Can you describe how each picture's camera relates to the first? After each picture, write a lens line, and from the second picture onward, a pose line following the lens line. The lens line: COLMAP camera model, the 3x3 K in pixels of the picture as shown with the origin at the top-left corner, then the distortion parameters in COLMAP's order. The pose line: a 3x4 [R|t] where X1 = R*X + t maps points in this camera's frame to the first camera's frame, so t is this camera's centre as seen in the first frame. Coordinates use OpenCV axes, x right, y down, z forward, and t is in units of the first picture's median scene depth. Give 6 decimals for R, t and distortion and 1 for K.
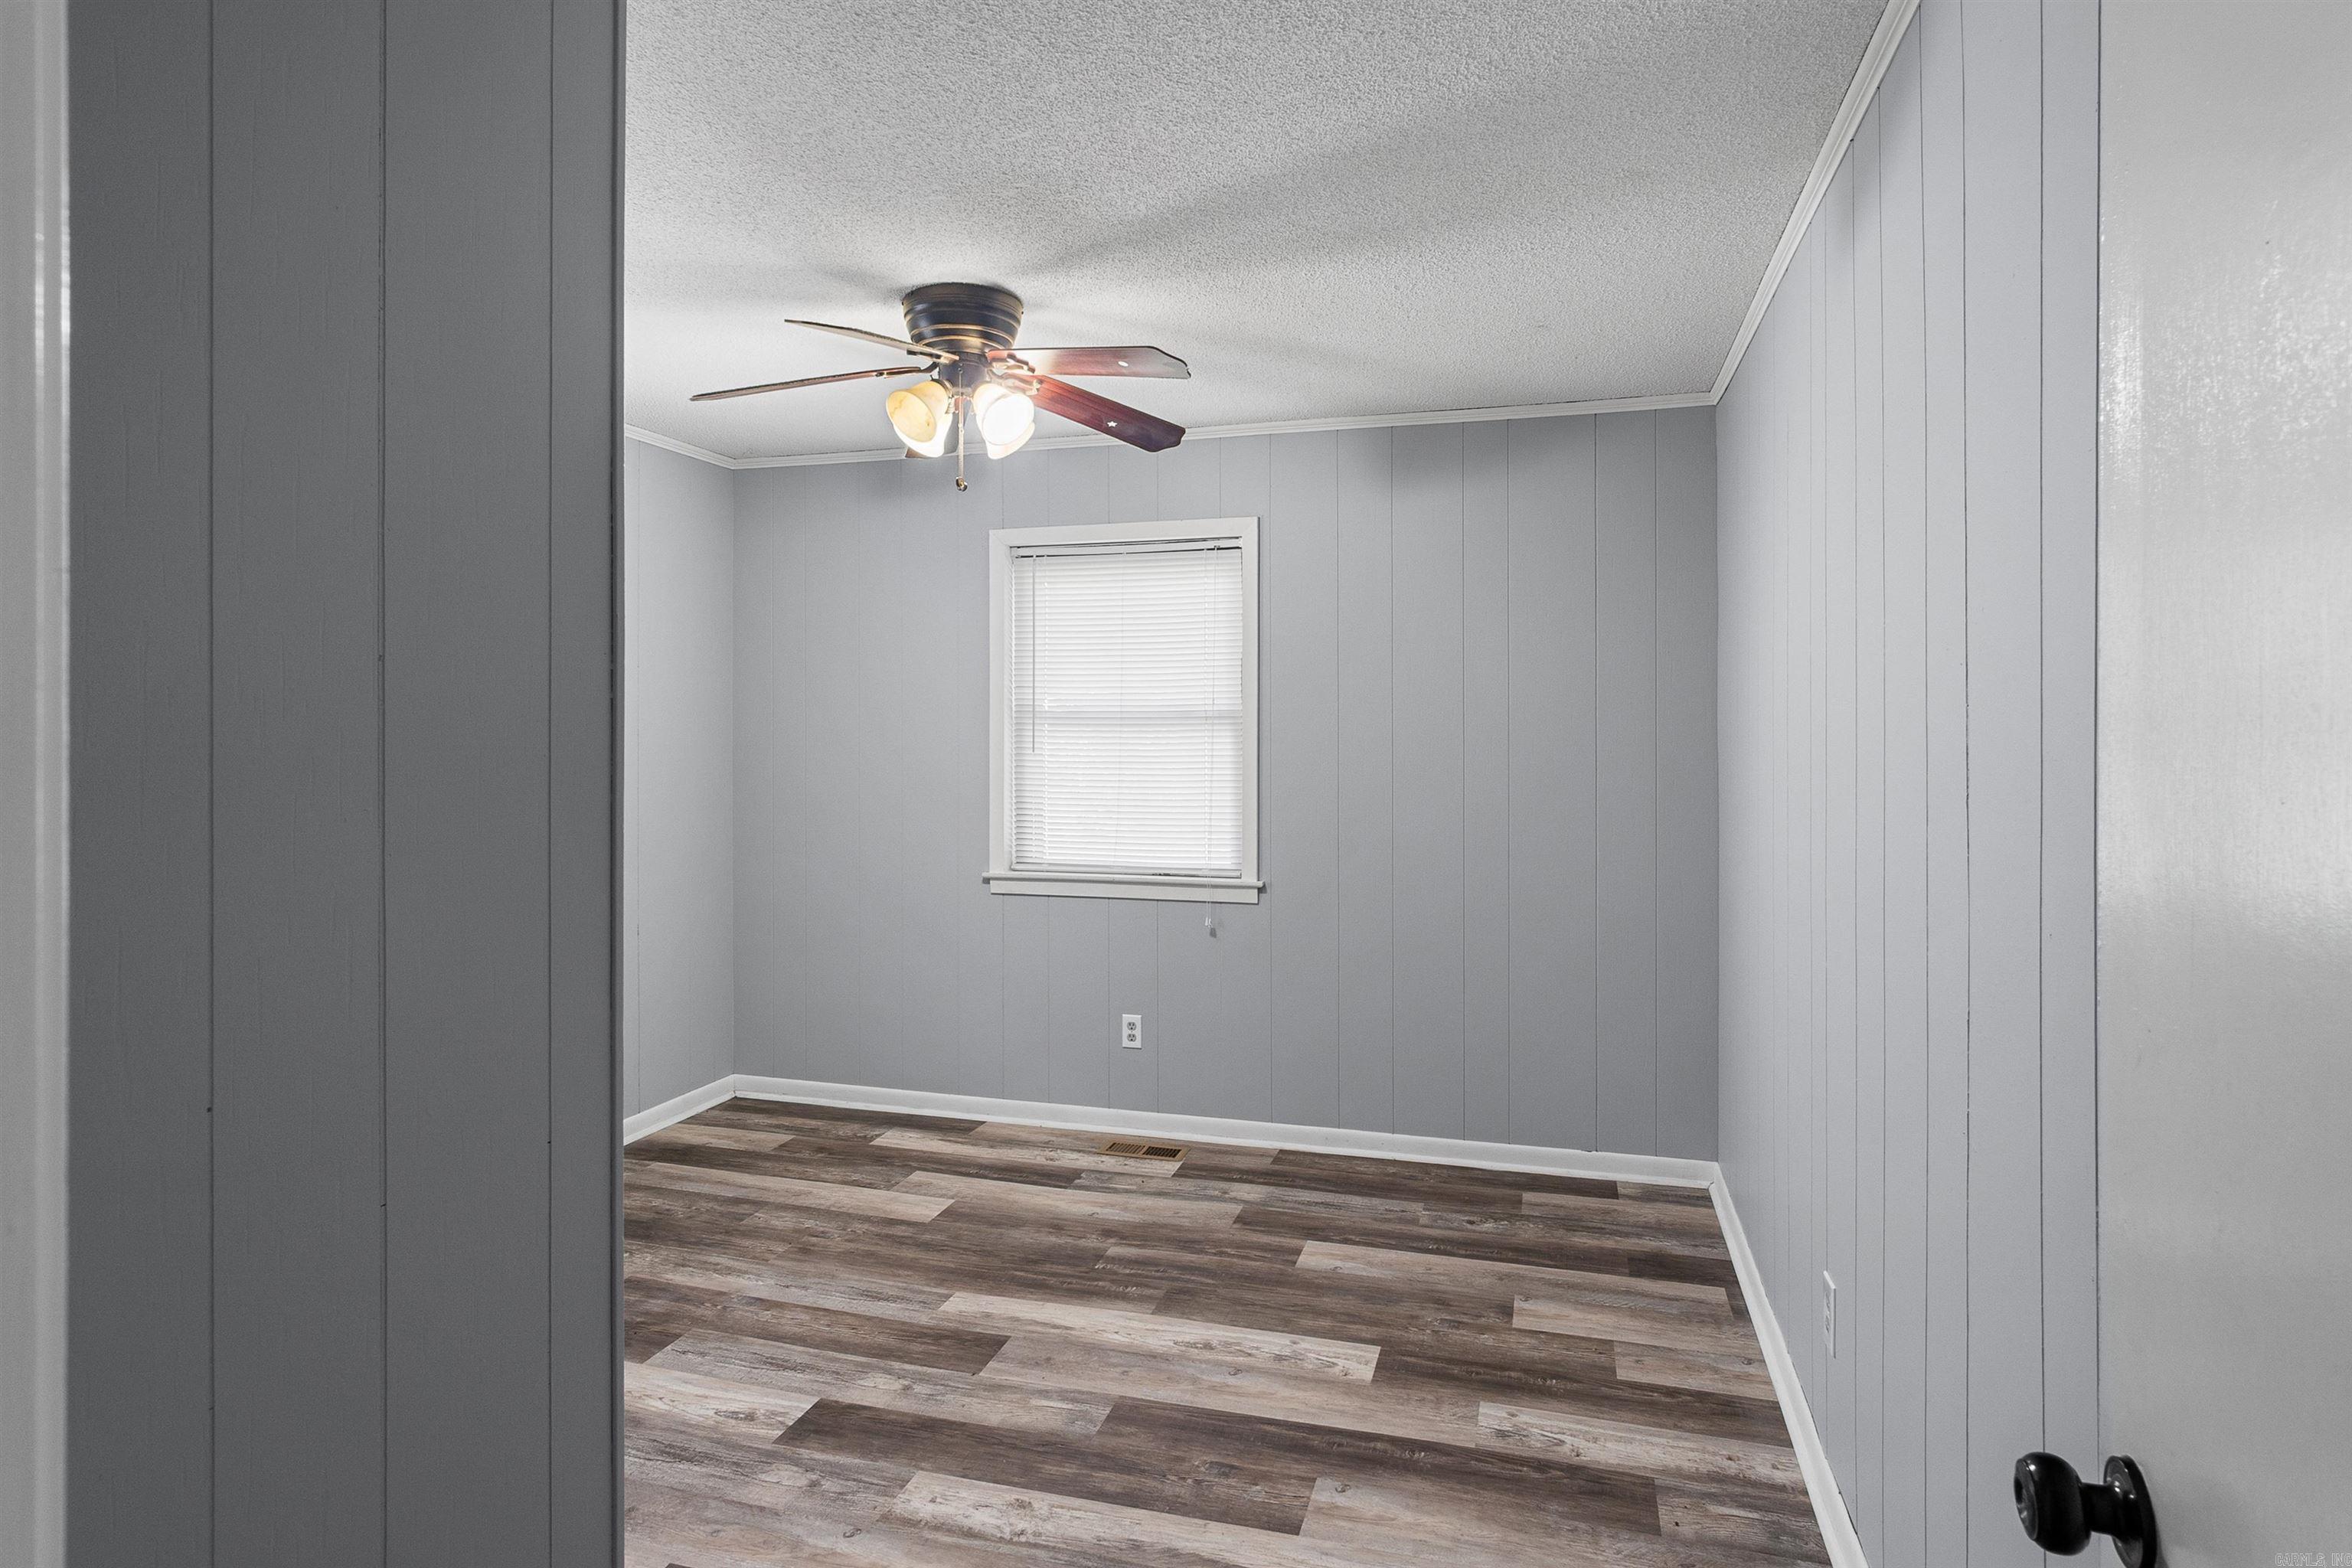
lens RADIAL K [[1239.0, 0, 1185.0], [0, 1239.0, 719.8], [0, 0, 1]] dist [-0.019868, 0.010705]
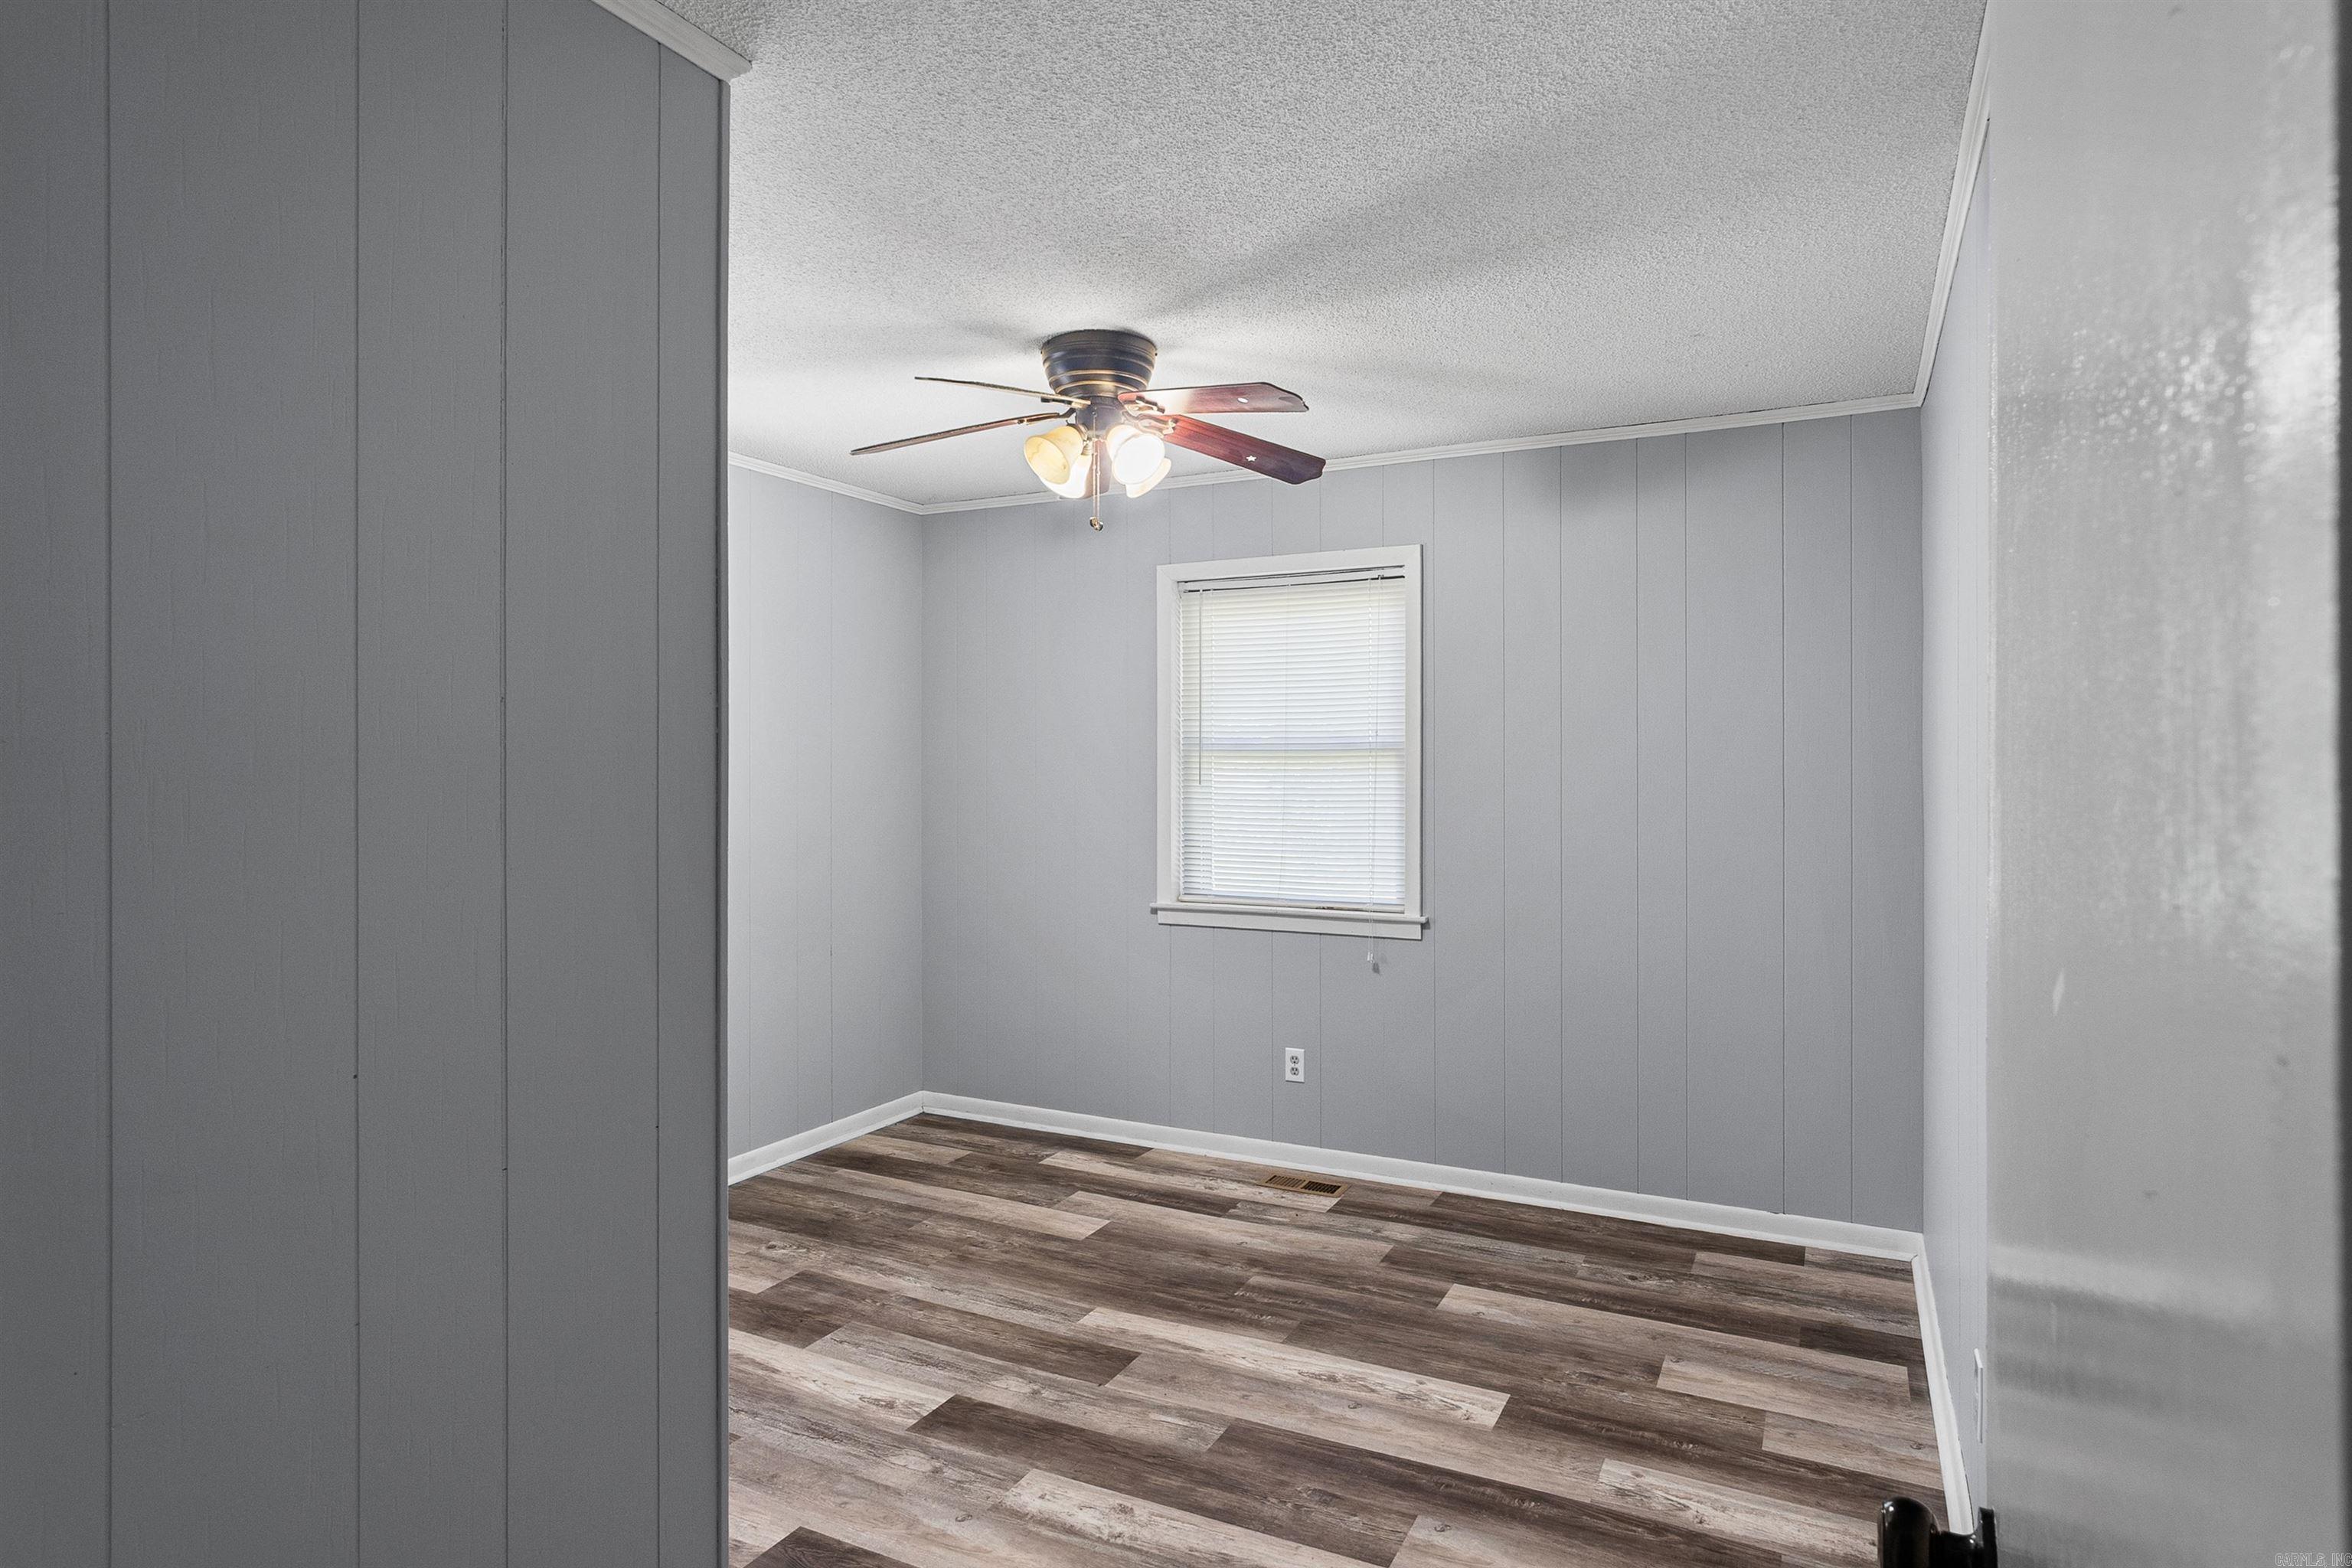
lens RADIAL K [[1275.8, 0, 1211.2], [0, 1275.8, 753.2], [0, 0, 1]] dist [-0.020557, 0.012155]
pose [[0.983175, -0.002502, -0.182650, 0.113849], [0.002502, 0.999997, -0.000232, 0.001263], [0.182650, -0.000229, 0.983178, -0.029937]]
